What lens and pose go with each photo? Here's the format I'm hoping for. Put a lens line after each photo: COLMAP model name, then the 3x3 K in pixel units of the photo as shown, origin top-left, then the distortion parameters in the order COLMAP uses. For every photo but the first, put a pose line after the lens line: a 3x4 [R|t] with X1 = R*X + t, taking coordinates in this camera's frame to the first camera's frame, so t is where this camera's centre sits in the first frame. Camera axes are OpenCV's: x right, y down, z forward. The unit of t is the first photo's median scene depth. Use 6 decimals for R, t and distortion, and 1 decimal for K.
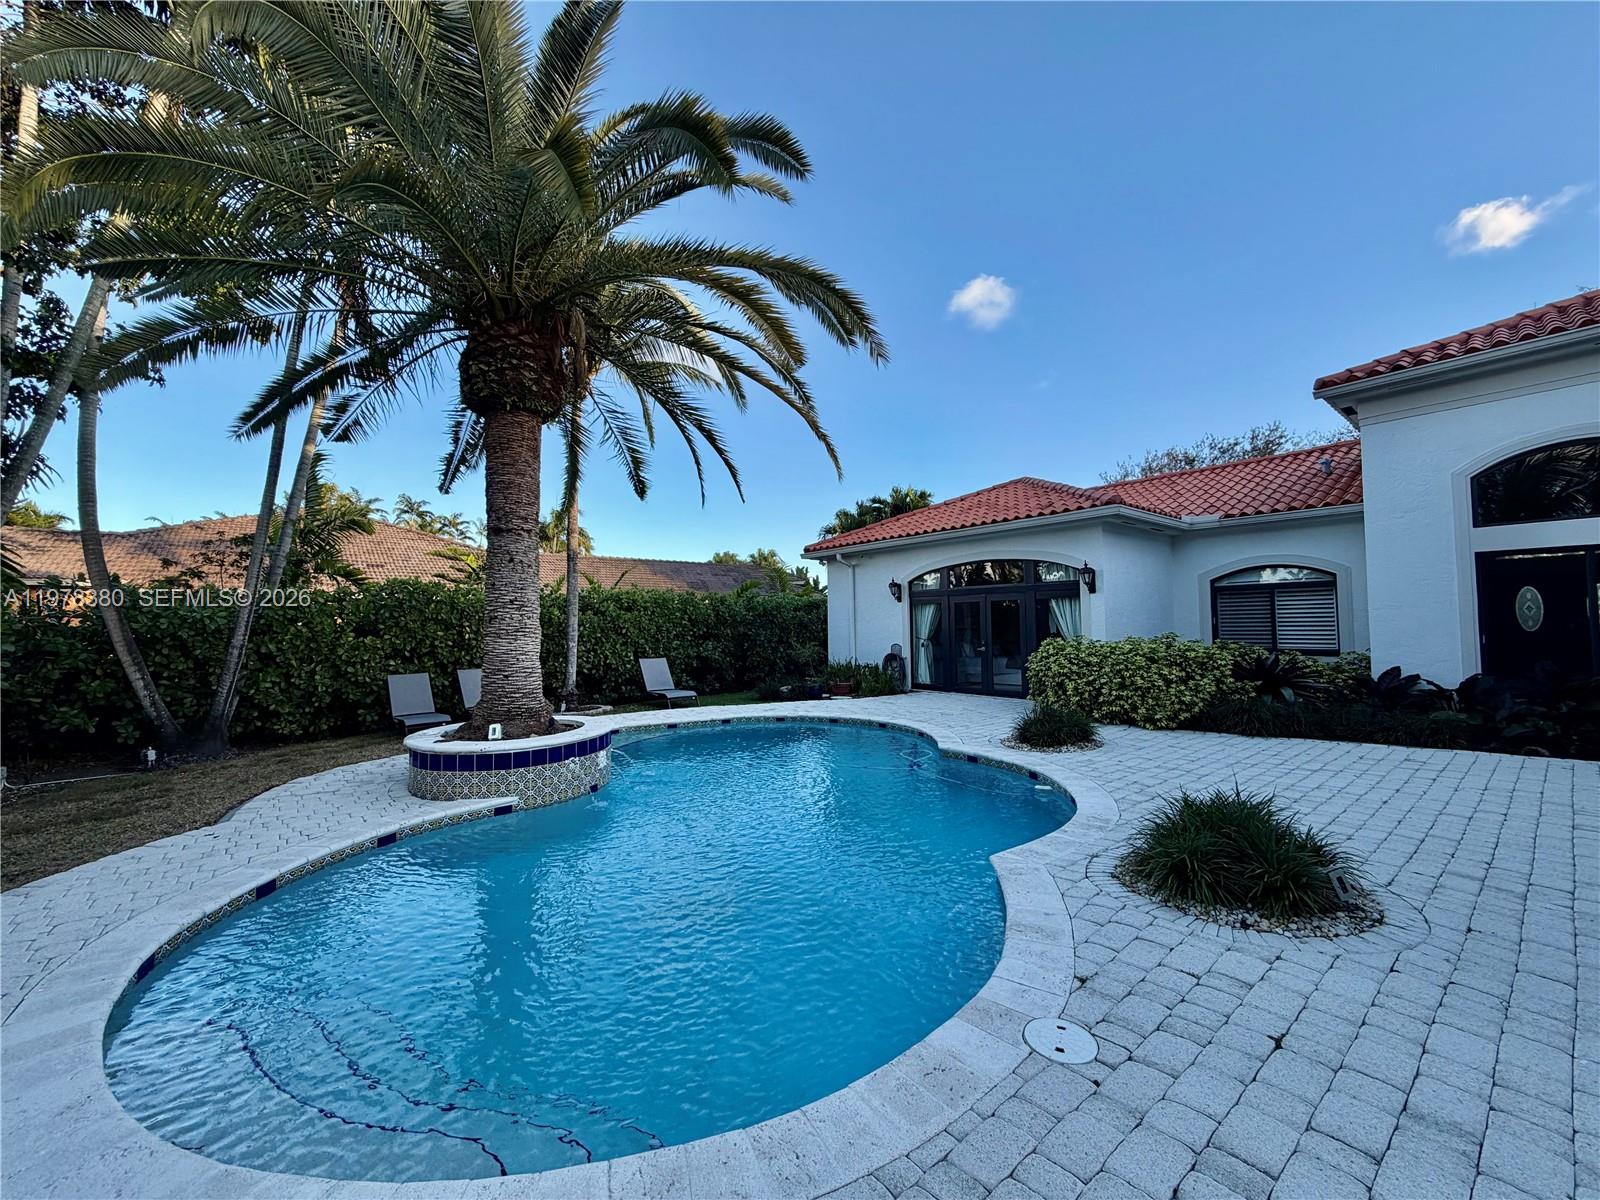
lens RADIAL K [[635.4, 0, 795.1], [0, 635.4, 597.8], [0, 0, 1]] dist [0.000382, -0.000210]
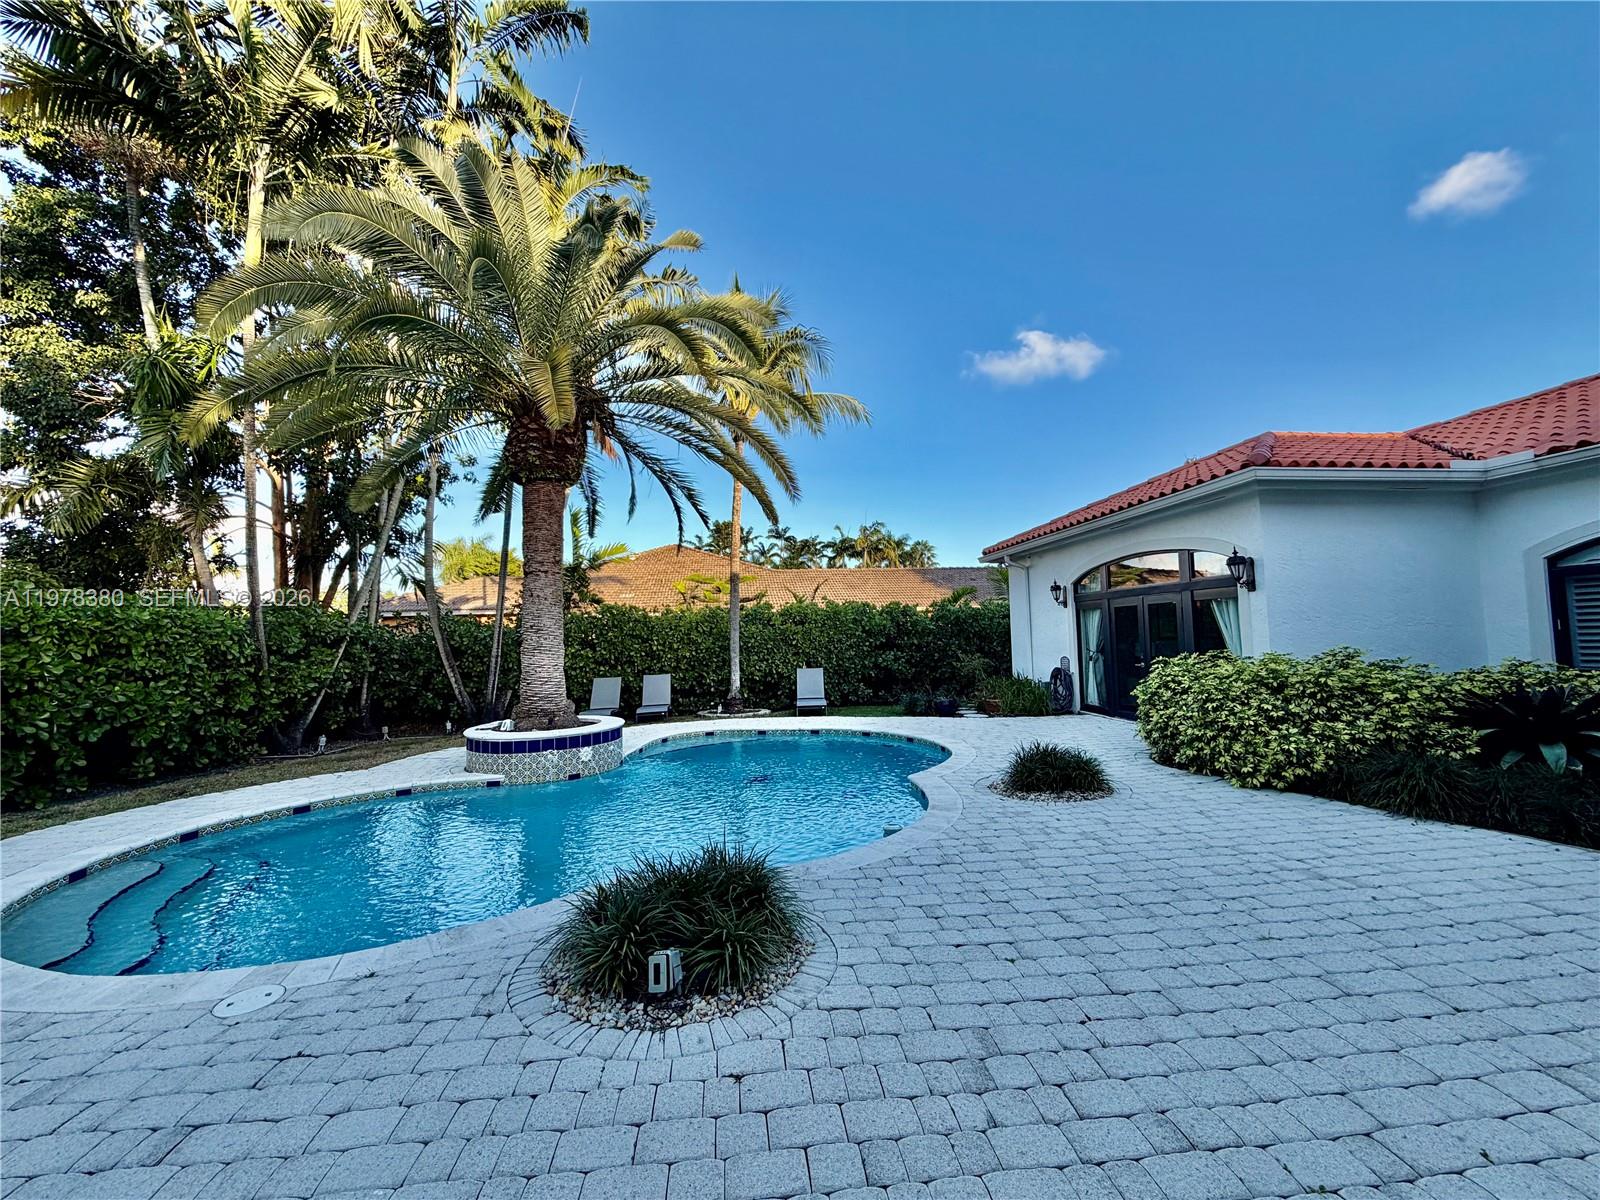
lens RADIAL K [[635.4, 0, 793.7], [0, 635.4, 595.5], [0, 0, 1]] dist [0.000382, -0.000210]
pose [[0.837812, -0.042743, -0.544283, 0.428817], [0.037057, 0.999084, -0.021416, -0.006016], [0.544699, -0.002227, 0.838628, 0.114566]]
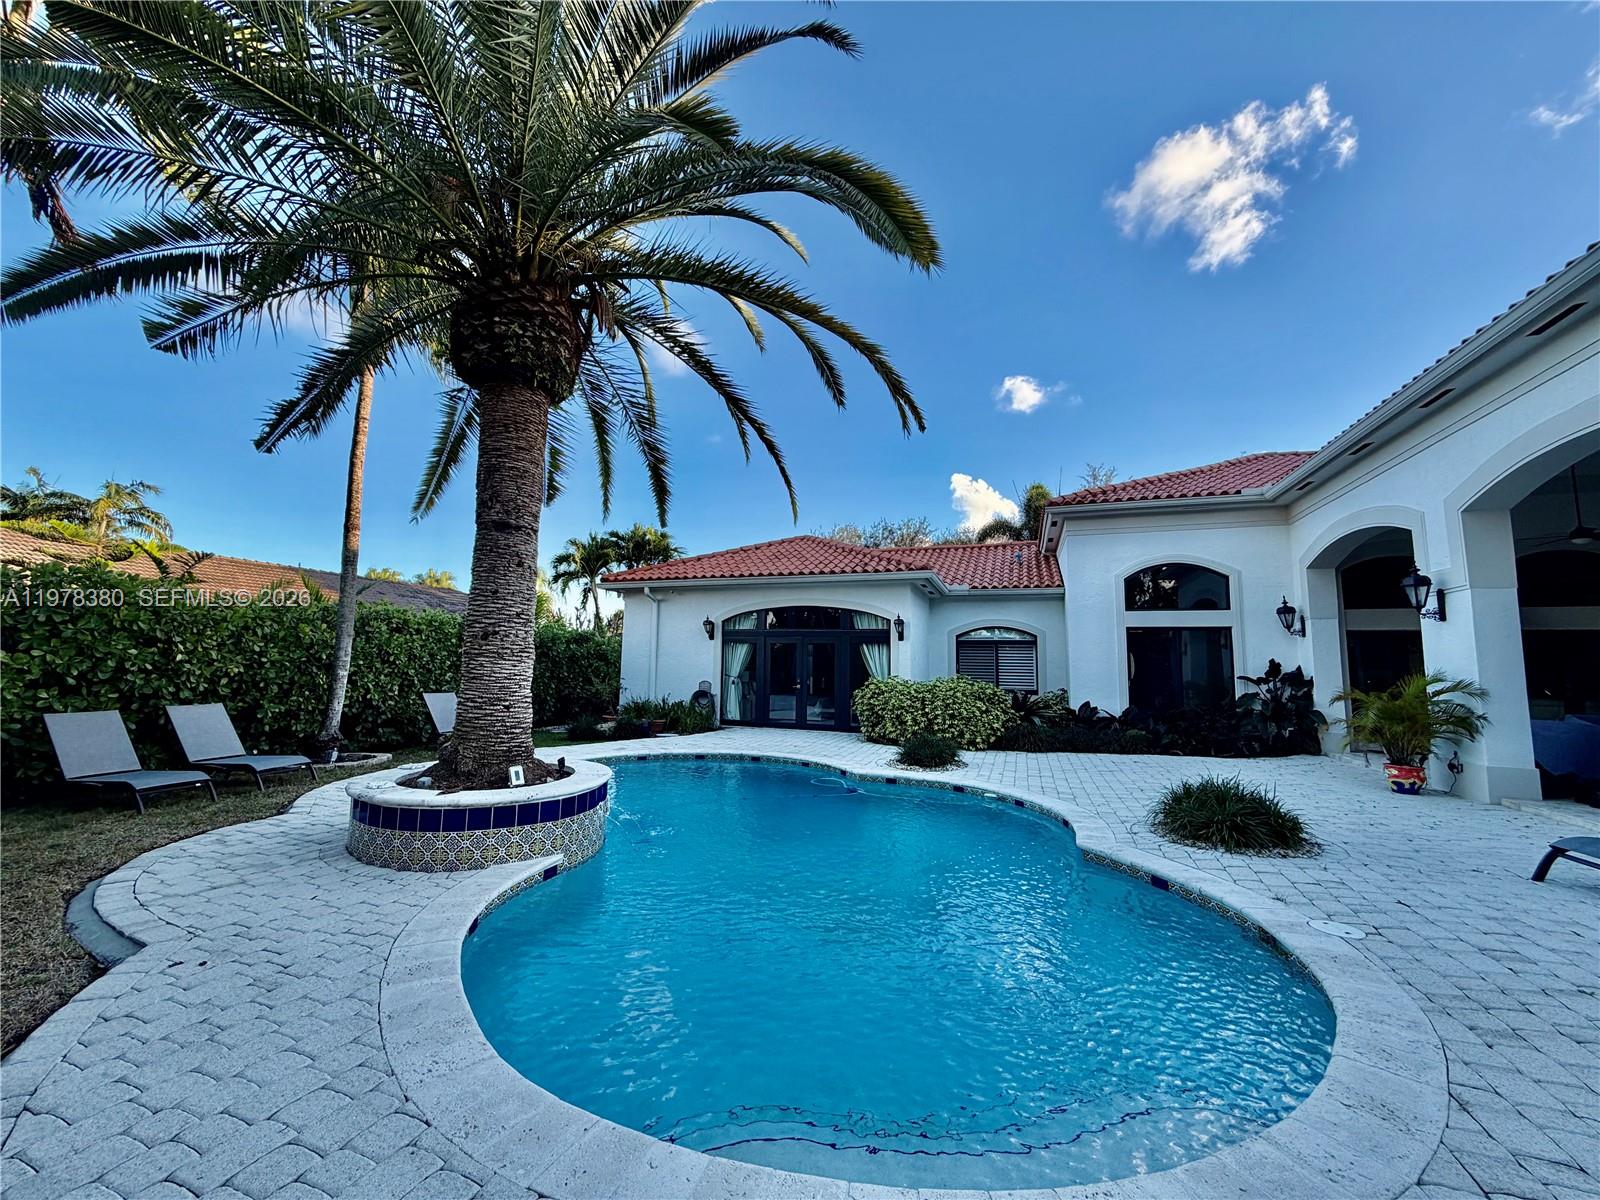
lens RADIAL K [[635.4, 0, 795.4], [0, 635.4, 597.6], [0, 0, 1]] dist [0.000382, -0.000210]
pose [[0.853921, 0.085779, 0.513284, -0.332537], [-0.051959, 0.995447, -0.079915, 0.018224], [-0.517802, 0.041572, 0.854490, 0.069895]]
